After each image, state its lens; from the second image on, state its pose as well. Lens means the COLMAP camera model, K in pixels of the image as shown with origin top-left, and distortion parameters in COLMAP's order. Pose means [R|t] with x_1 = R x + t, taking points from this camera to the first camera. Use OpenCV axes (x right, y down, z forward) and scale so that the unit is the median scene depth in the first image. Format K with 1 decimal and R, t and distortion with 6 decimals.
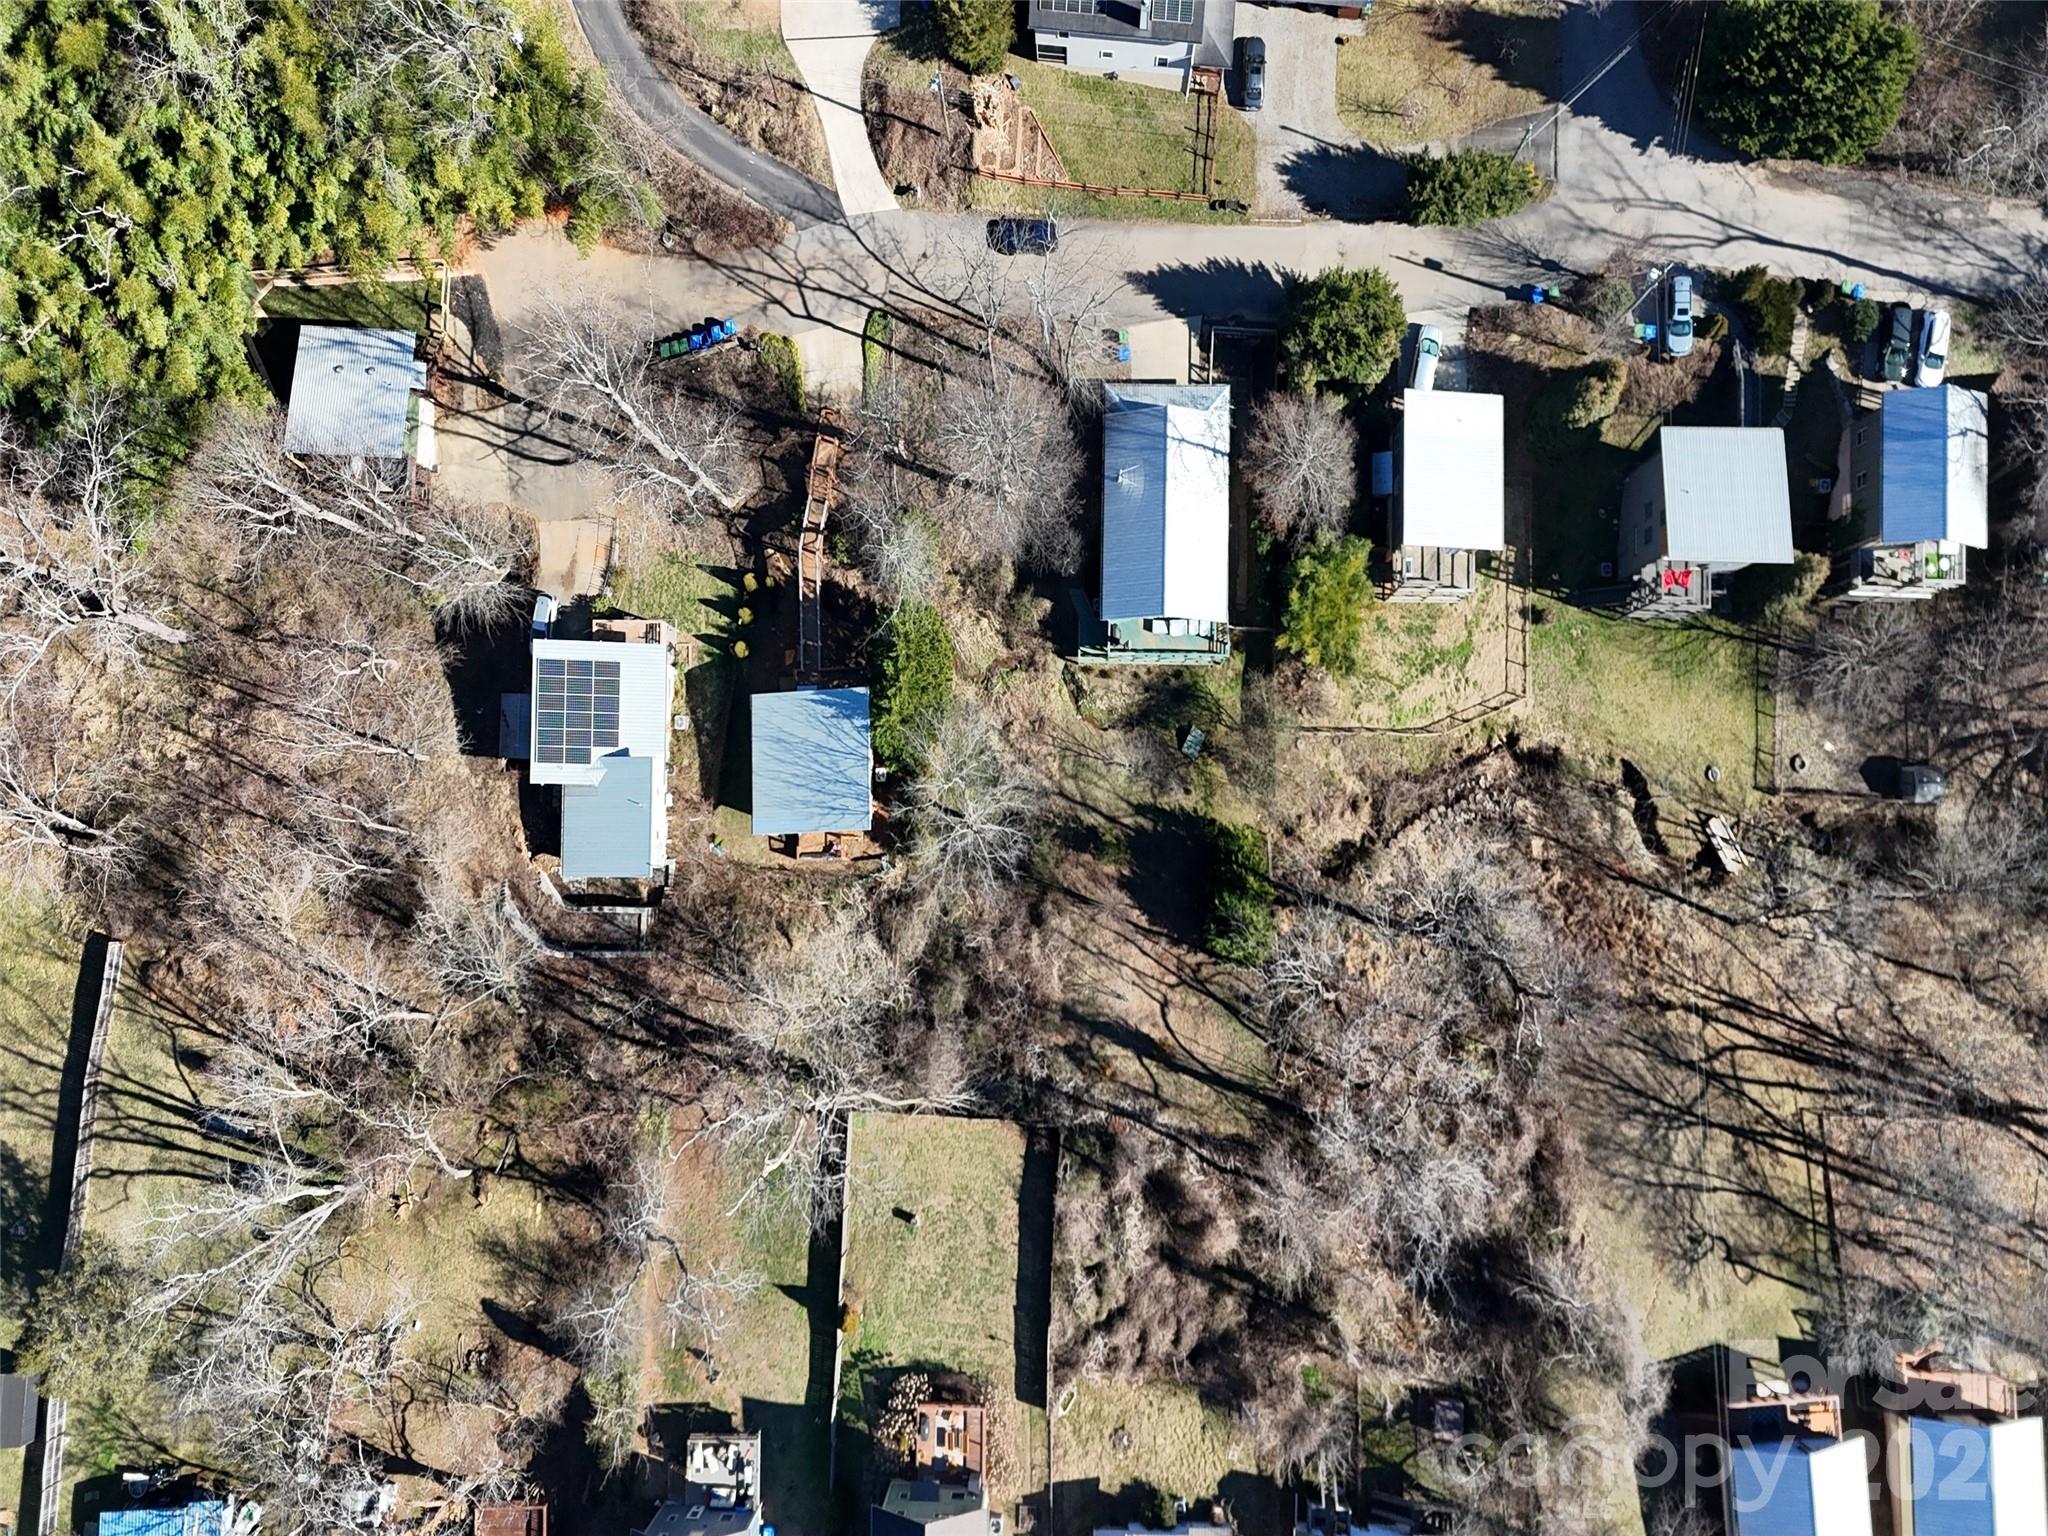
lens RADIAL K [[1612.1, 0, 986.3], [0, 1612.1, 765.5], [0, 0, 1]] dist [0.080492, -0.098251]
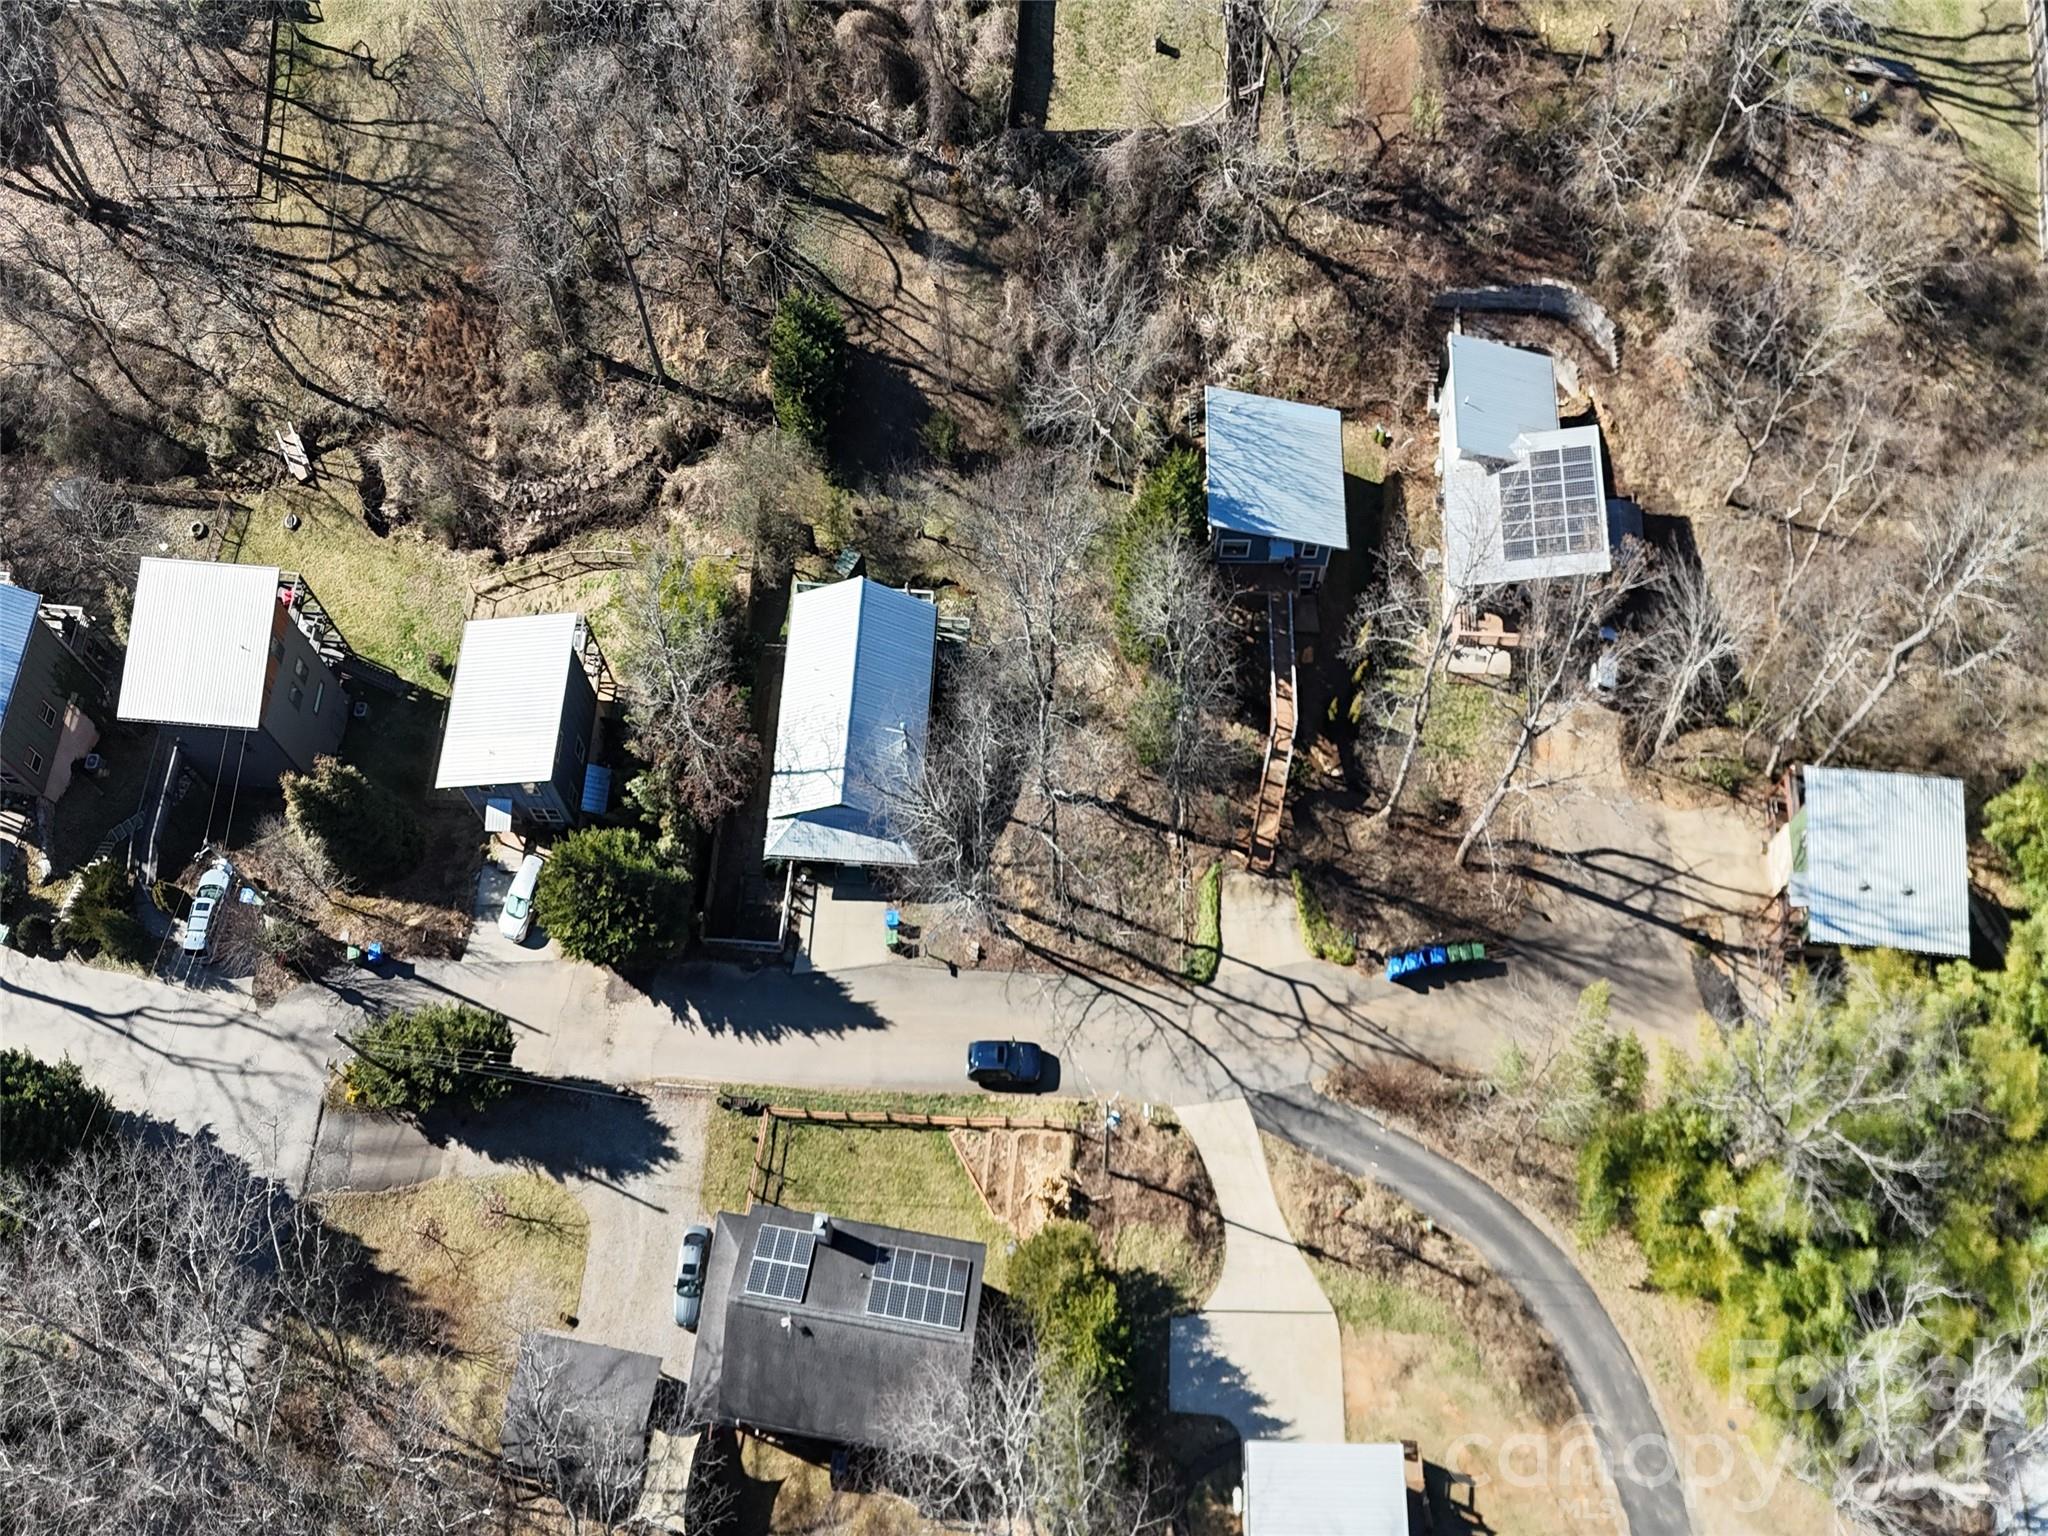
lens RADIAL K [[1694.5, 0, 1026.9], [0, 1694.5, 714.7], [0, 0, 1]] dist [0.065366, -0.052452]
pose [[-0.997504, -0.007792, 0.070184, -0.038812], [0.035775, -0.912668, 0.407134, -0.495223], [0.060882, 0.408628, 0.910668, 0.198216]]
